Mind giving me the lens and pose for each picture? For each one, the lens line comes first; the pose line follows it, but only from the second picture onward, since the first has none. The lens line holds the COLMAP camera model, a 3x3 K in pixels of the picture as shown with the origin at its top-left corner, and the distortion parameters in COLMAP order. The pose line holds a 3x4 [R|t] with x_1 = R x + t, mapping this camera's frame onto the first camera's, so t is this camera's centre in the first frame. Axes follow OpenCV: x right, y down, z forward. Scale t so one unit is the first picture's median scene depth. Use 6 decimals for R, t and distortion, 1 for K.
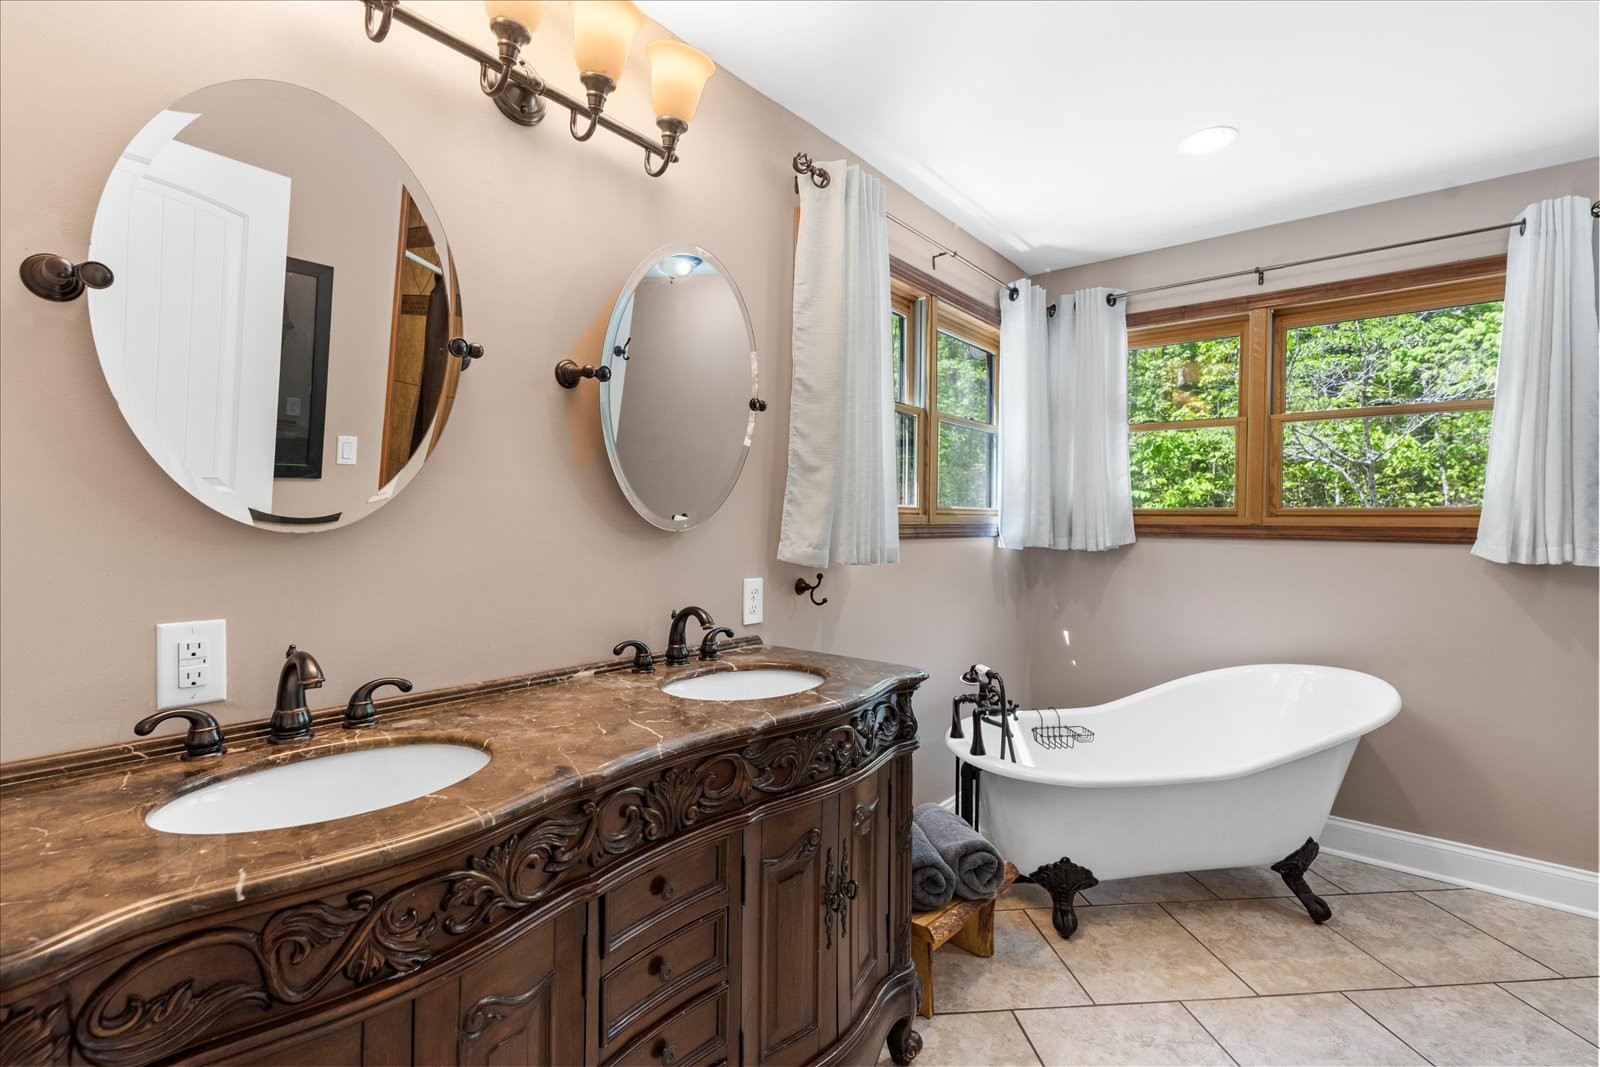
lens RADIAL K [[731.8, 0, 797.3], [0, 731.8, 528.9], [0, 0, 1]] dist [-0.002856, 0.001266]
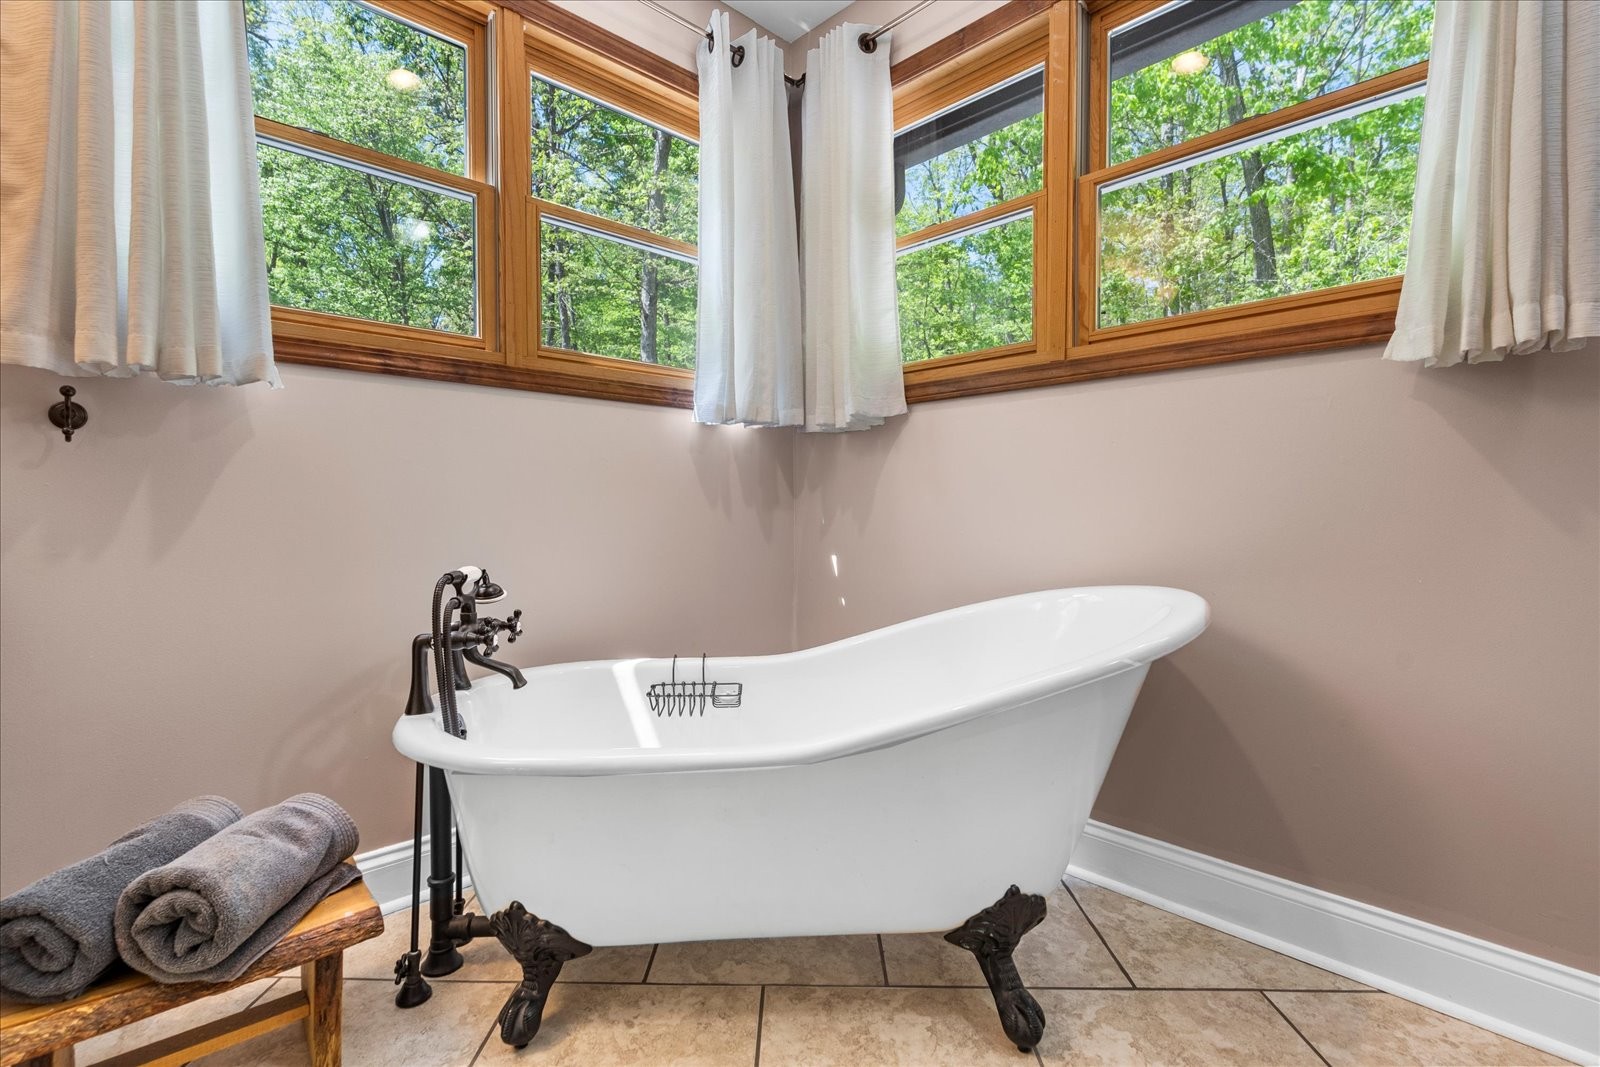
lens RADIAL K [[731.8, 0, 801.7], [0, 731.8, 534.6], [0, 0, 1]] dist [-0.002856, 0.001266]
pose [[0.992561, -0.006724, -0.121559, 0.522283], [0.008834, 0.999819, 0.016821, 0.134217], [0.121424, -0.017769, 0.992442, 0.391308]]
